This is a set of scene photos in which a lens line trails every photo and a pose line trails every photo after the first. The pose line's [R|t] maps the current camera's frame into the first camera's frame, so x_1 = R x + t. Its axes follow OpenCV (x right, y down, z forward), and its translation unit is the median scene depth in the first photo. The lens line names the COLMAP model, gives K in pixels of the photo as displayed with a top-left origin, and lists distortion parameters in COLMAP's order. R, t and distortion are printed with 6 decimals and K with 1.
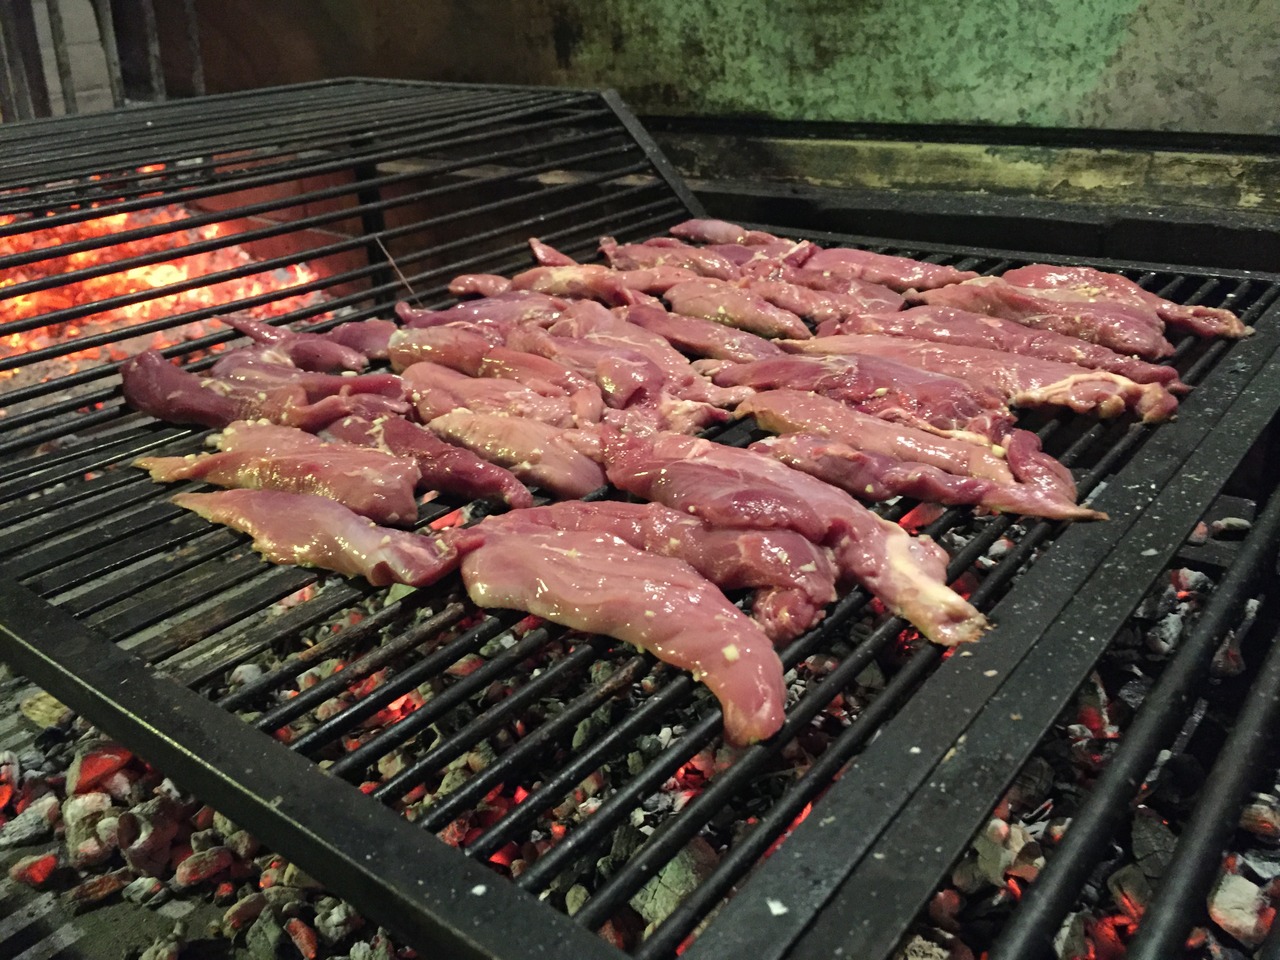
lens RADIAL K [[1098.2, 0, 640.0], [0, 1098.2, 480.0], [0, 0, 1]] dist [0.088937, -0.133870]
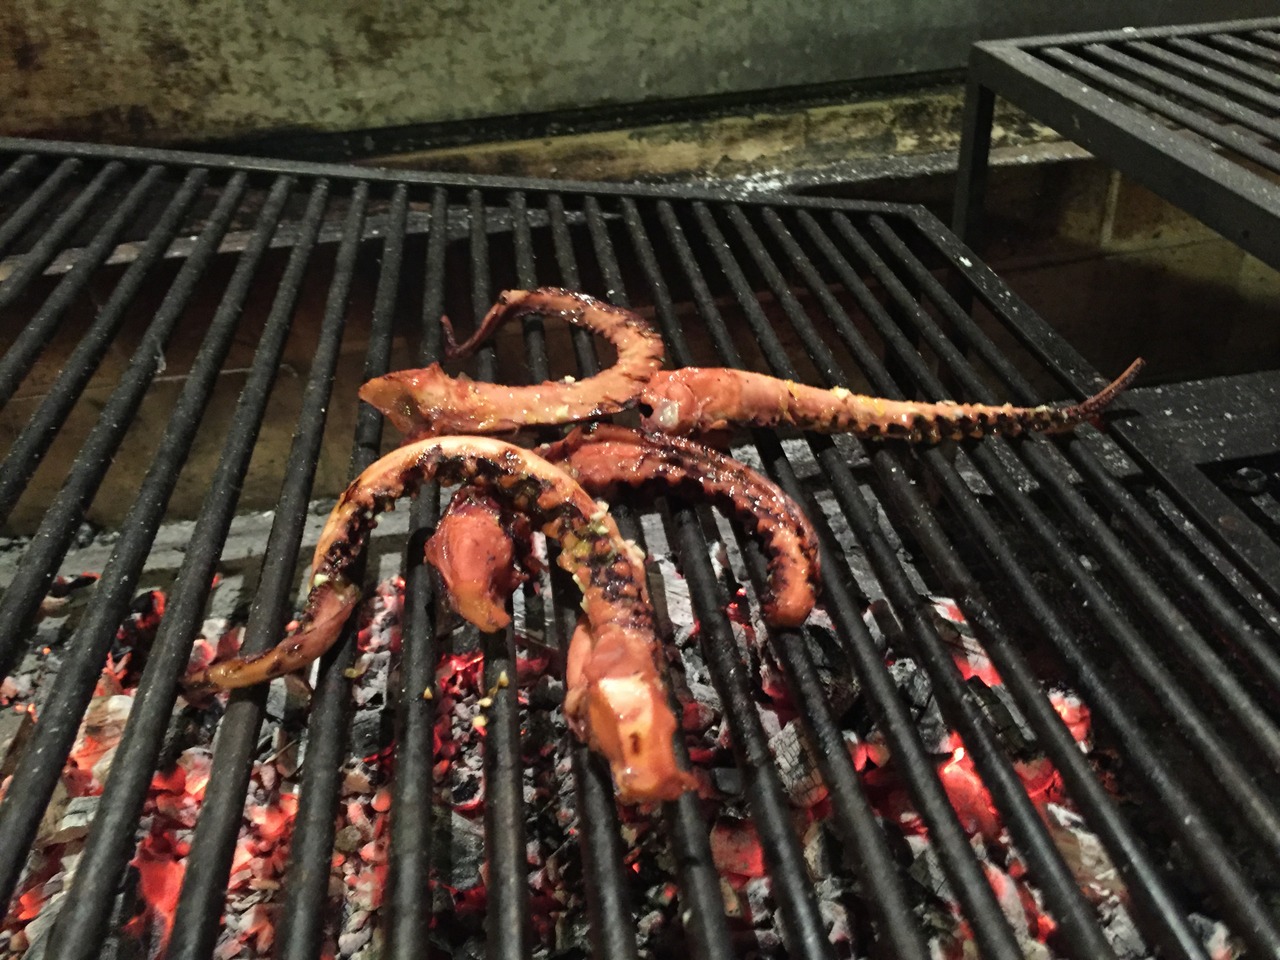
lens RADIAL K [[1098.2, 0, 640.0], [0, 1098.2, 480.0], [0, 0, 1]] dist [0.088937, -0.133870]
pose [[0.733871, -0.379017, 0.563719, -0.253743], [0.312433, 0.925213, 0.215331, -0.225473], [-0.603174, 0.018099, 0.797404, 0.313374]]
